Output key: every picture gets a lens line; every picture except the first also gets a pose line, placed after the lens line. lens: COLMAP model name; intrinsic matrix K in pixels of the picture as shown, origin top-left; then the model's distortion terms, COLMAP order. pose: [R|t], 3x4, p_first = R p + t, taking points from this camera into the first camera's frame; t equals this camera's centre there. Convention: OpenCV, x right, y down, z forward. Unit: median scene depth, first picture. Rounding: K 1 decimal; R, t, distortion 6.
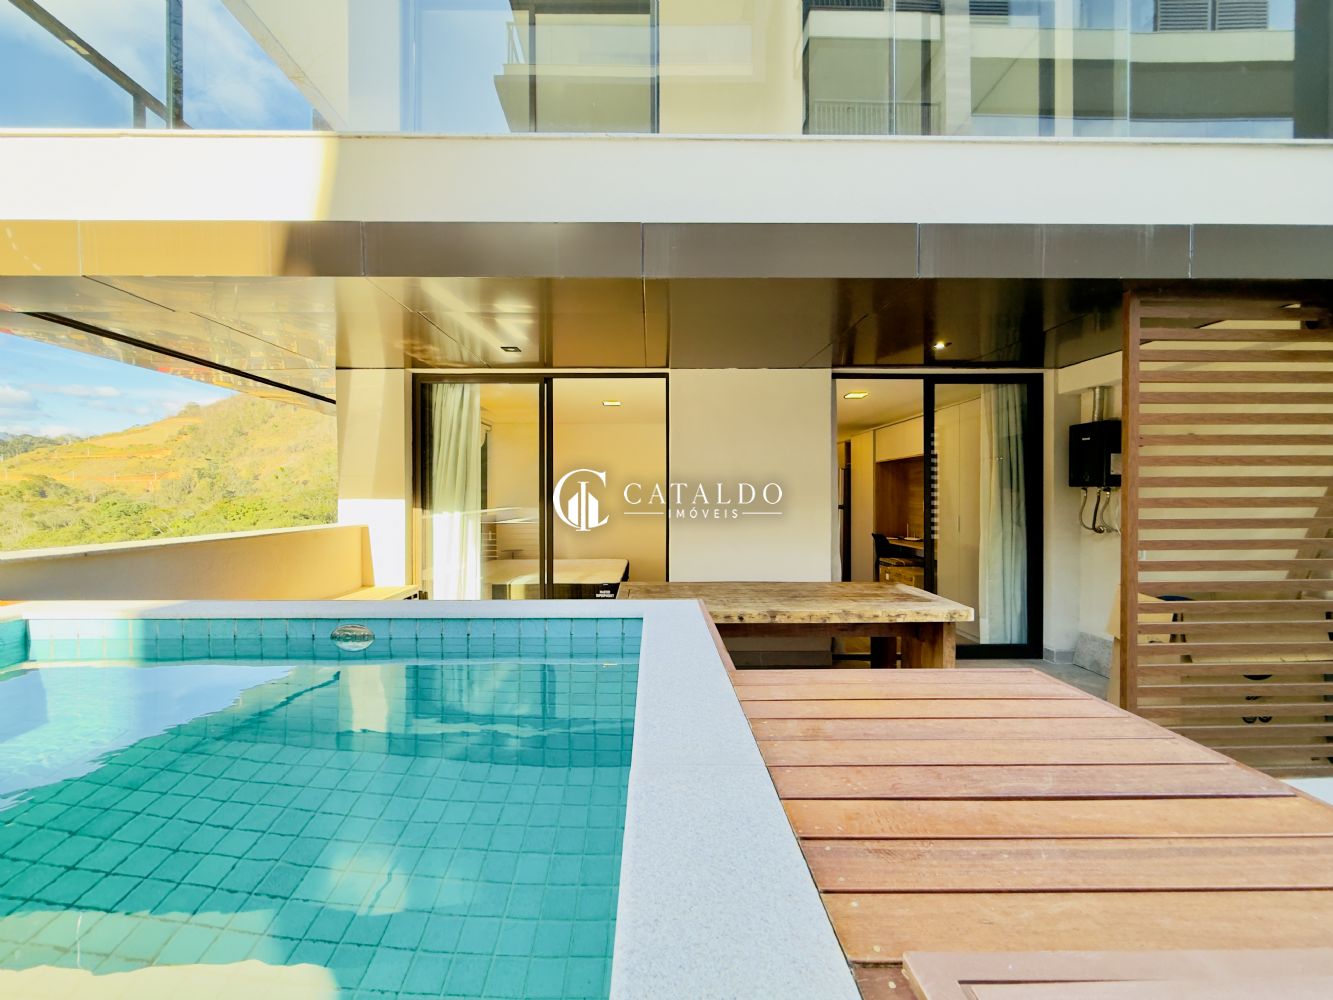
lens RADIAL K [[542.0, 0, 663.6], [0, 542.0, 477.0], [0, 0, 1]] dist [0.009172, -0.007811]
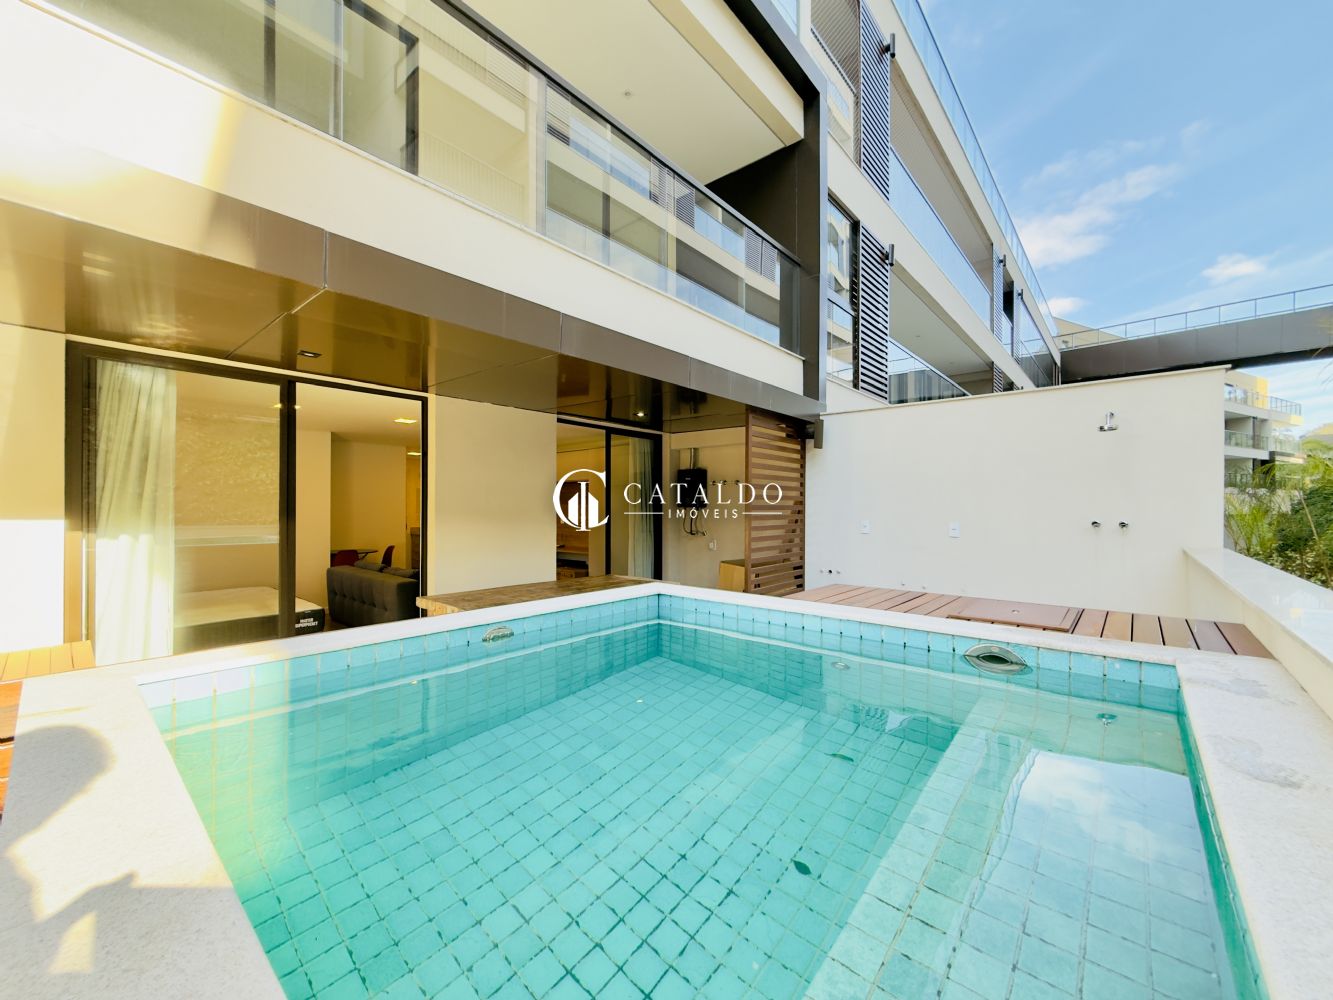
lens RADIAL K [[532.7, 0, 666.5], [0, 532.7, 500.0], [0, 0, 1]] dist [0.001803, -0.000396]
pose [[0.660561, 0.014154, 0.750639, -0.469531], [-0.031923, 0.999448, 0.009246, -0.017684], [-0.750093, -0.030070, 0.660648, -0.034905]]
